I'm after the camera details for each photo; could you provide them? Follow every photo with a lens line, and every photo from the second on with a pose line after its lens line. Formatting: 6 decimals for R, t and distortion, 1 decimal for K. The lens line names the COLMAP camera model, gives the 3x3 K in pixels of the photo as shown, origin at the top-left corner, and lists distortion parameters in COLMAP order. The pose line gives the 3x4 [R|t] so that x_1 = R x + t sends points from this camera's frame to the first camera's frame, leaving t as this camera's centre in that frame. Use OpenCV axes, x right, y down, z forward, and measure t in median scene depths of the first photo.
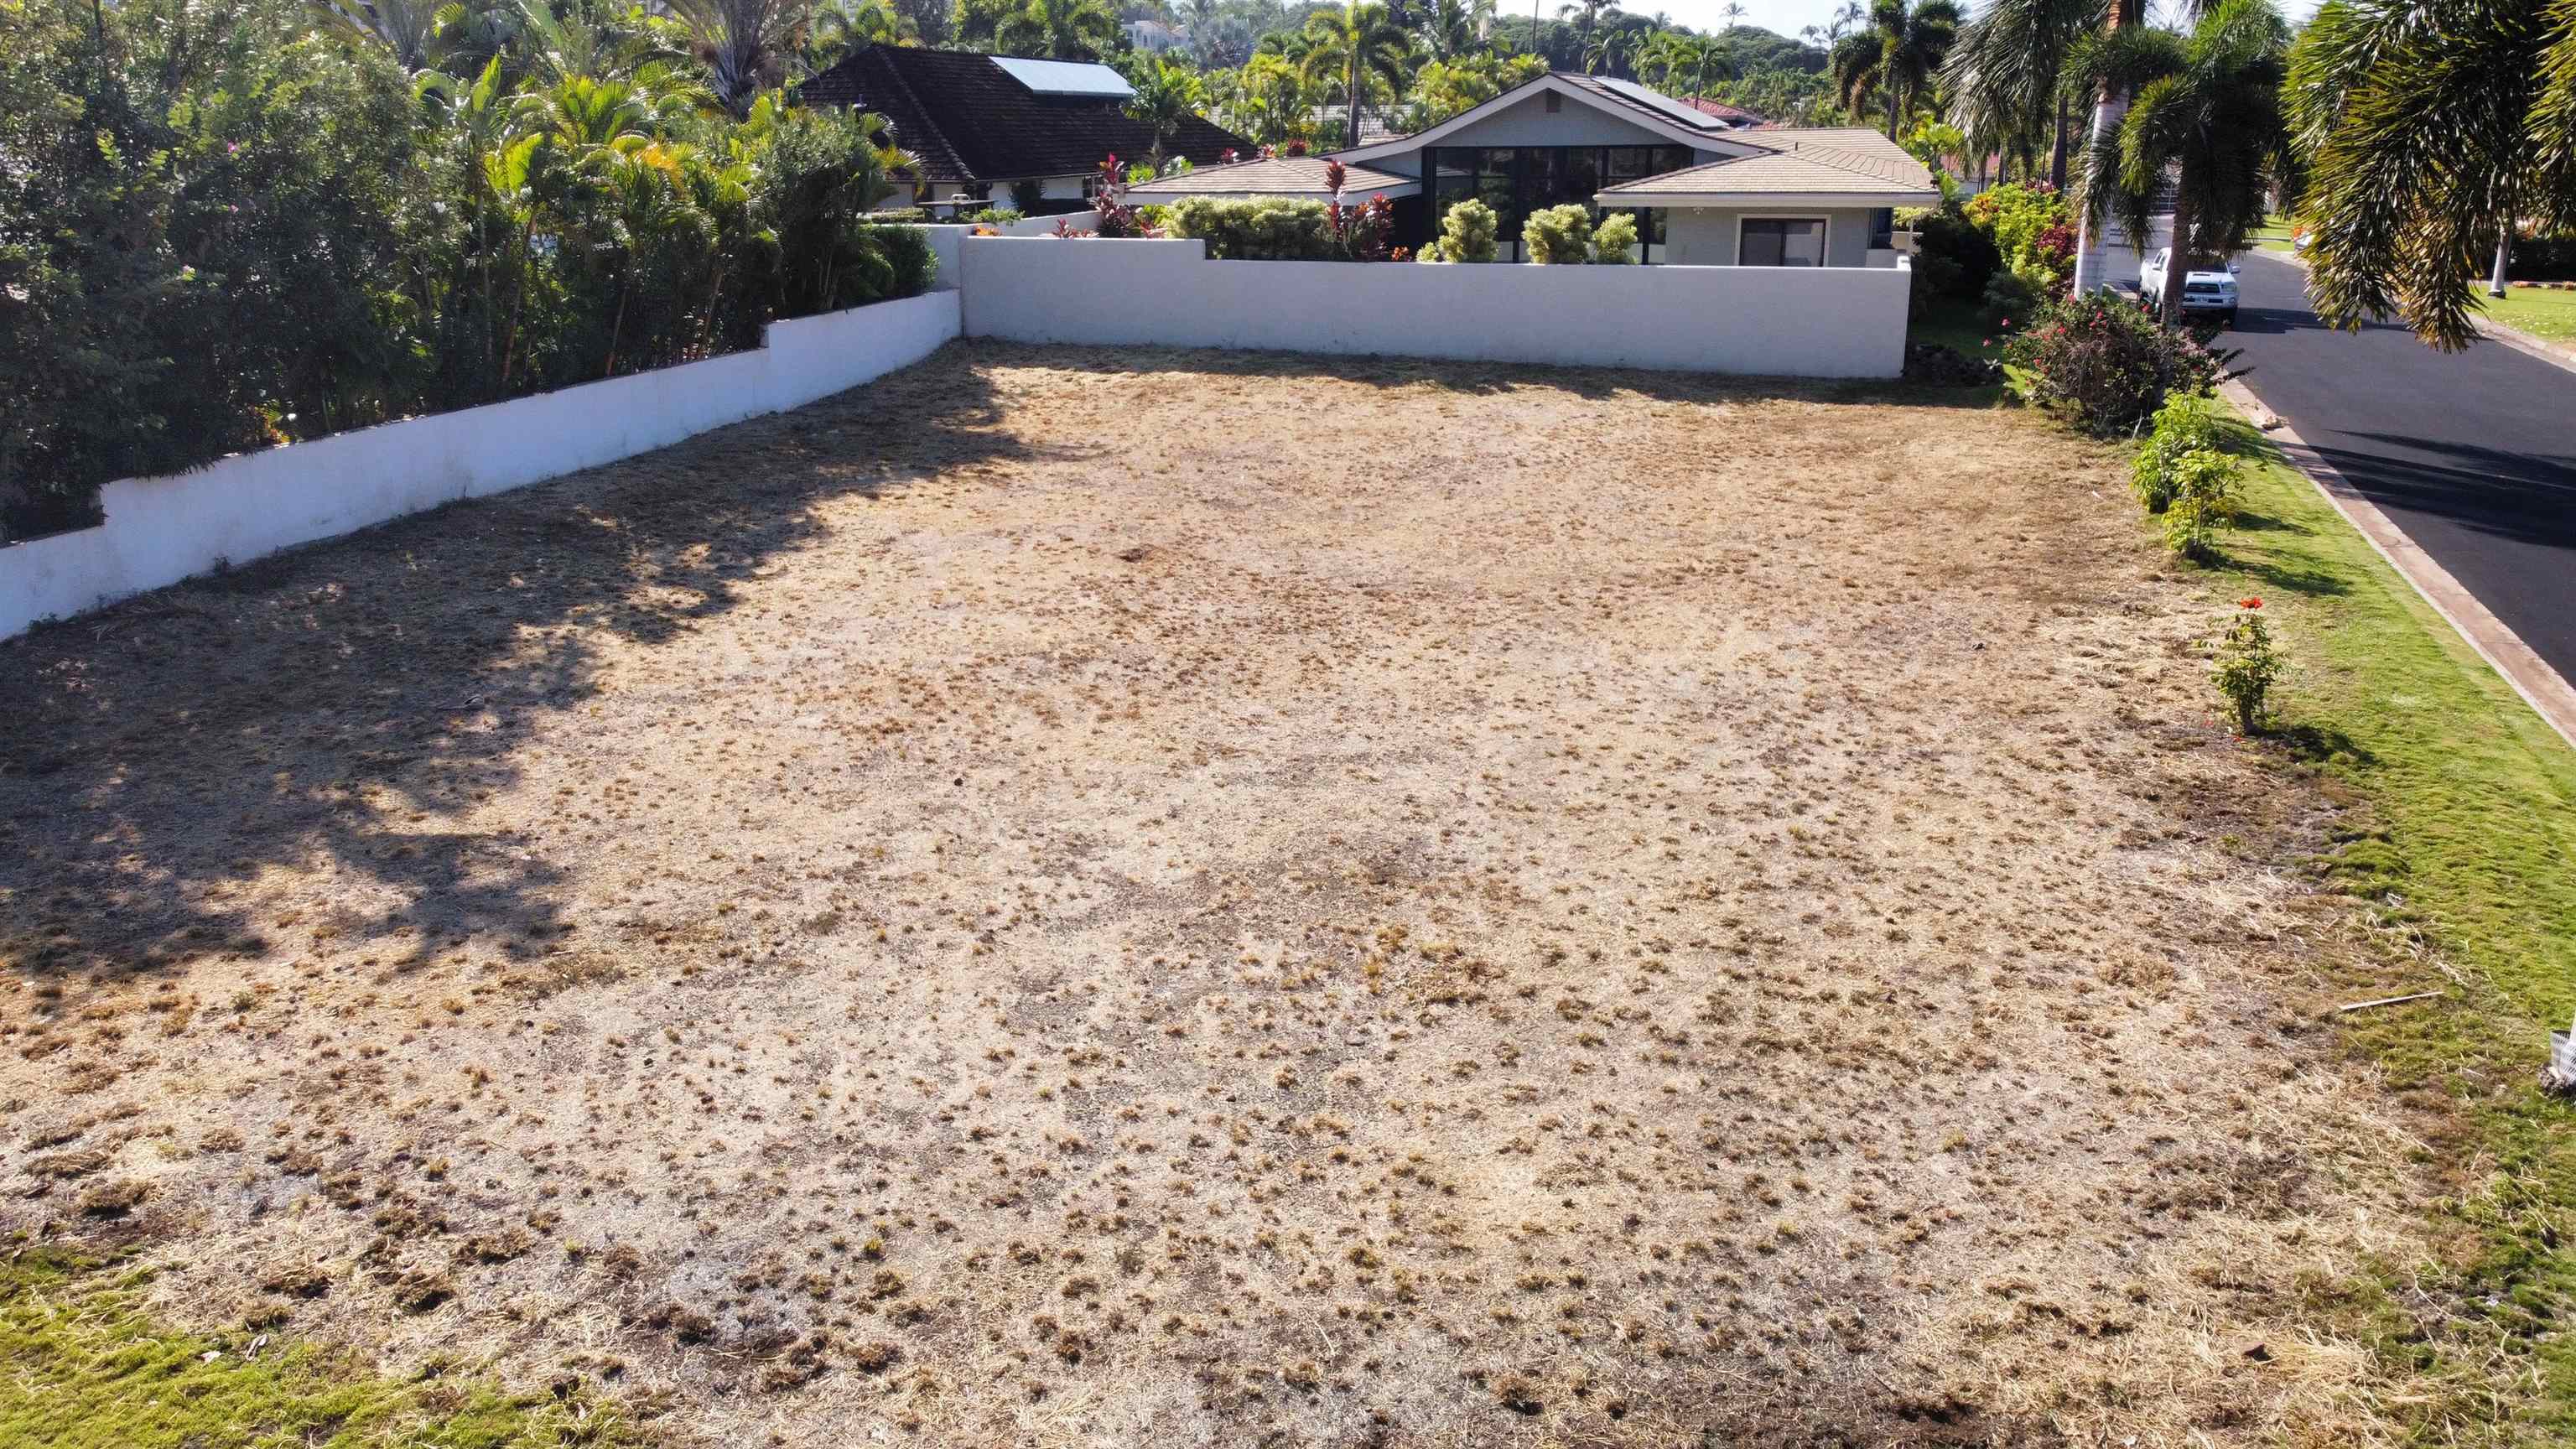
lens RADIAL K [[1920.0, 0, 1288.0], [0, 1920.0, 724.5], [0, 0, 1]] dist [-0.008093, -0.003673]
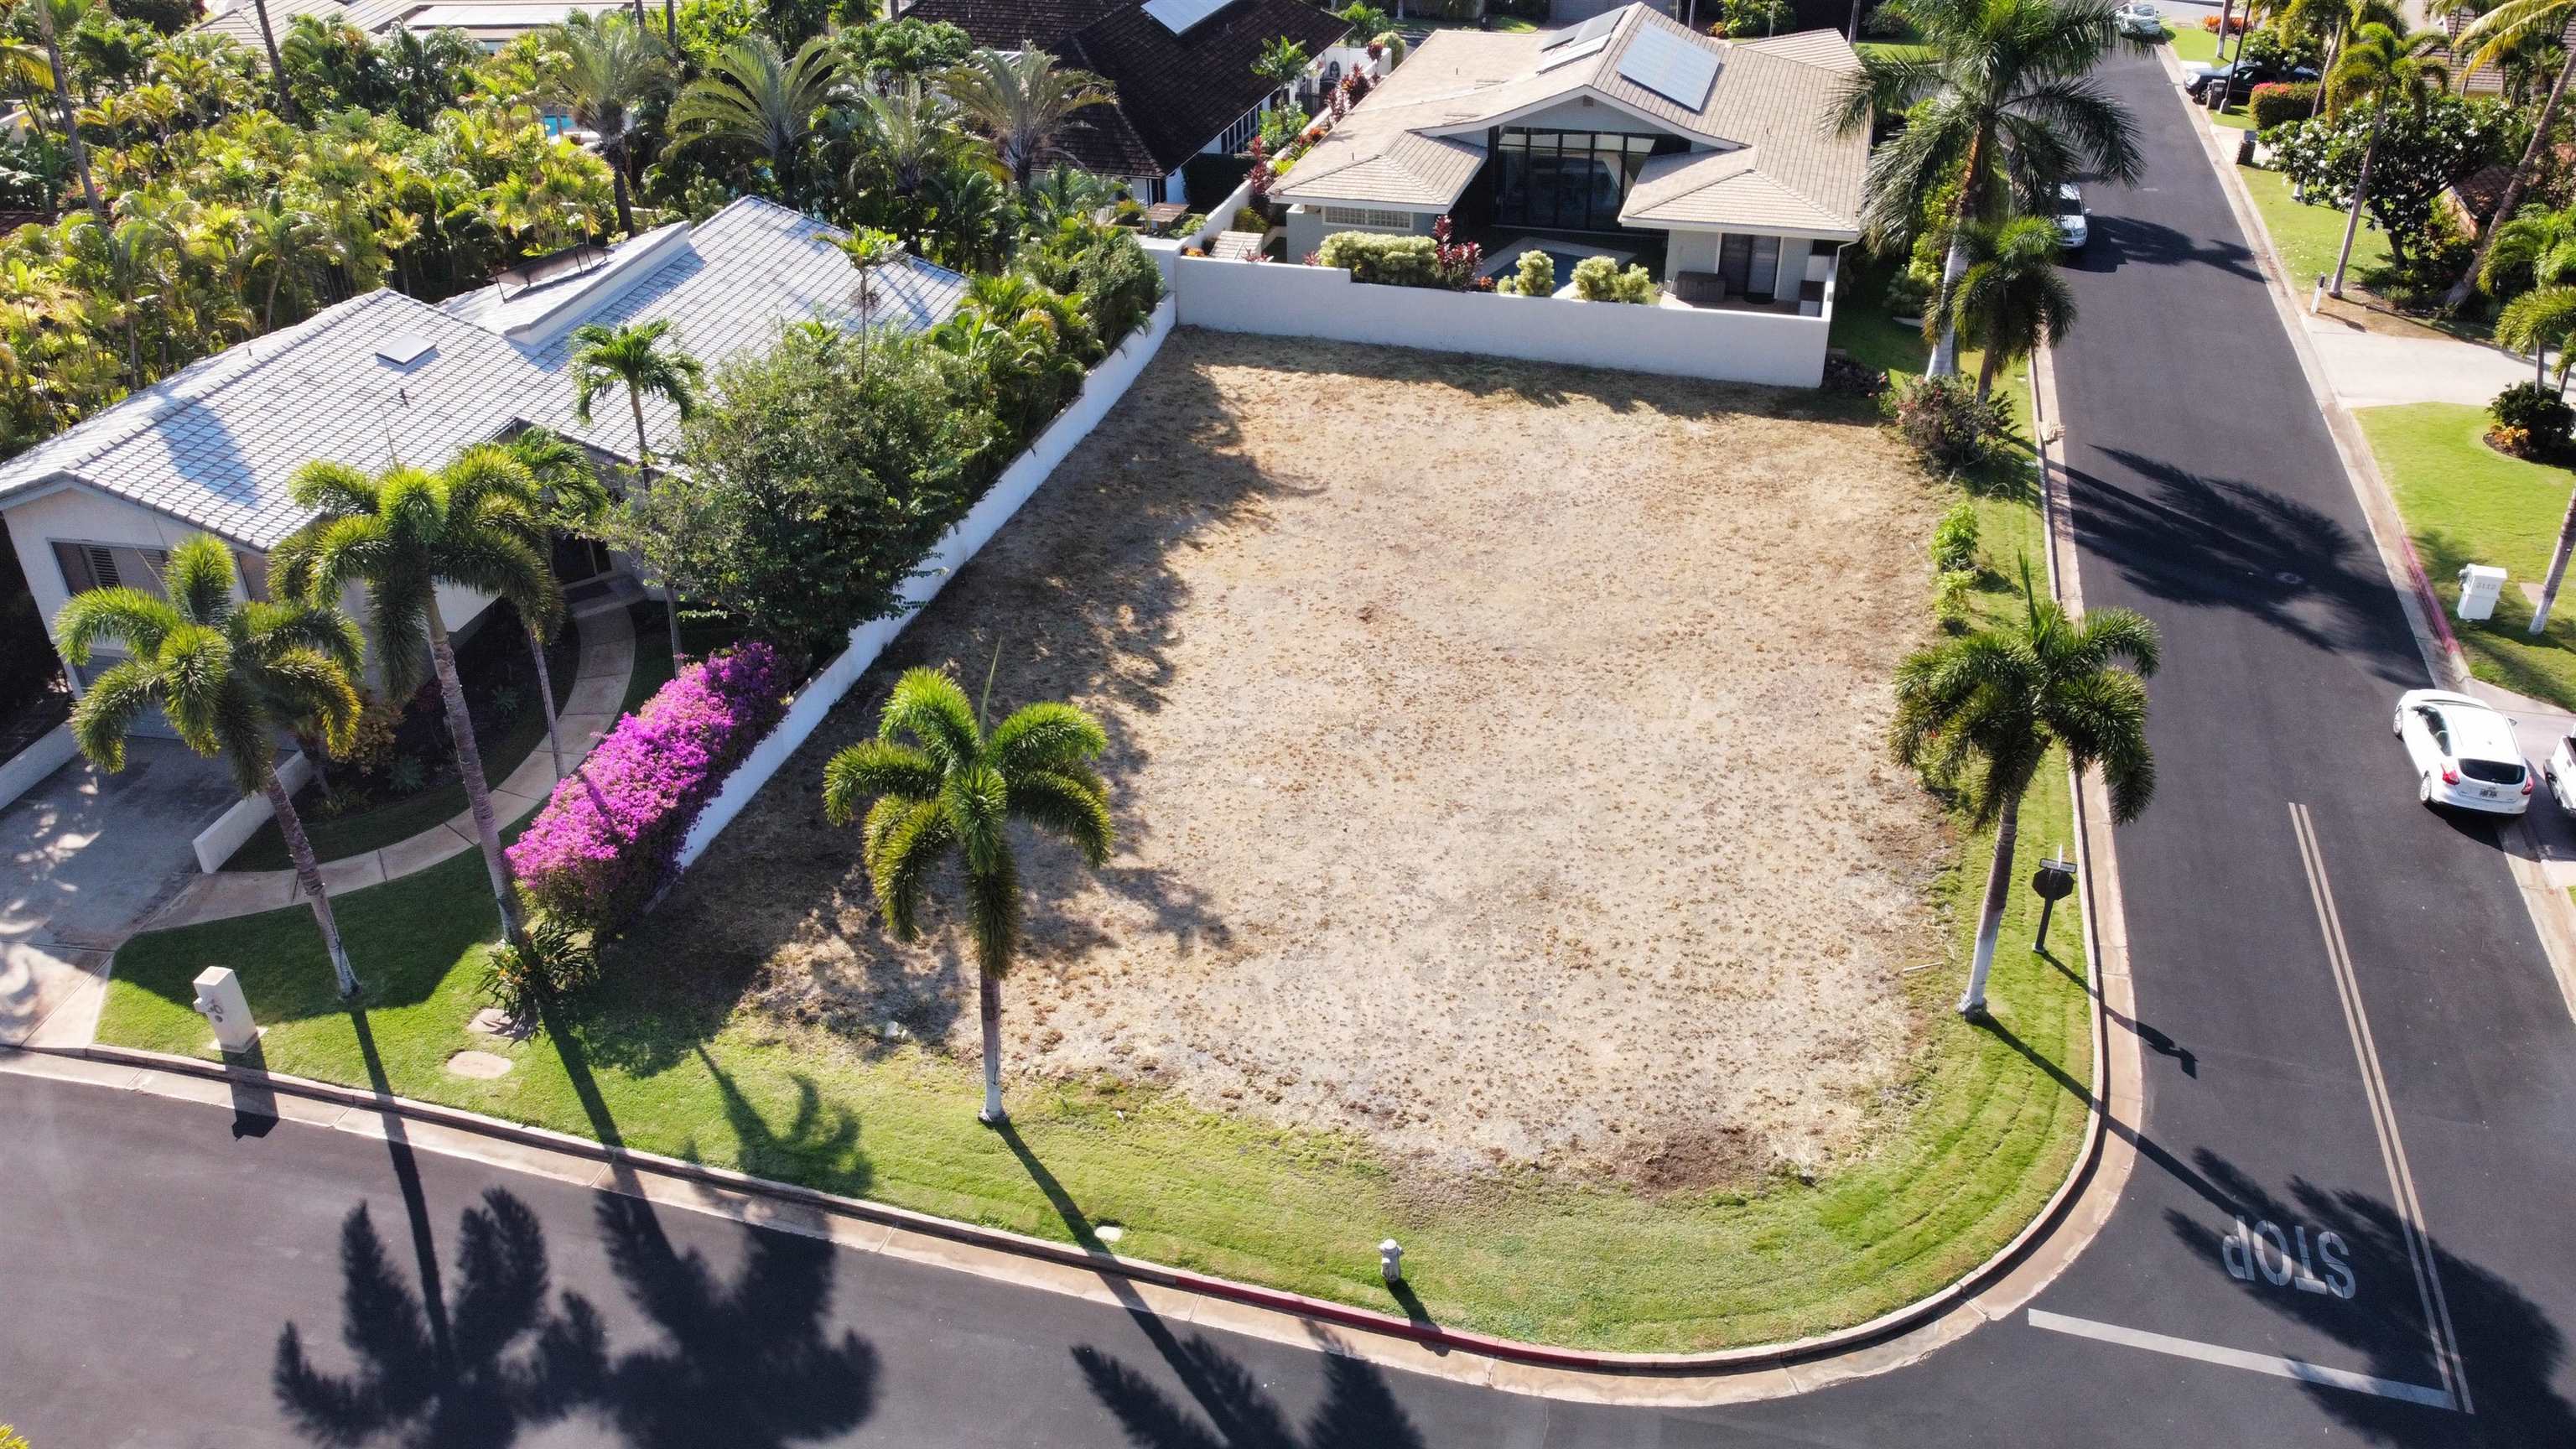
lens RADIAL K [[1915.6, 0, 1288.0], [0, 1915.6, 724.5], [0, 0, 1]] dist [0.023634, -0.078336]
pose [[0.999860, -0.013554, 0.009856, -0.322476], [0.010817, 0.971161, 0.238177, -0.777946], [-0.012800, -0.238037, 0.971172, -1.430392]]
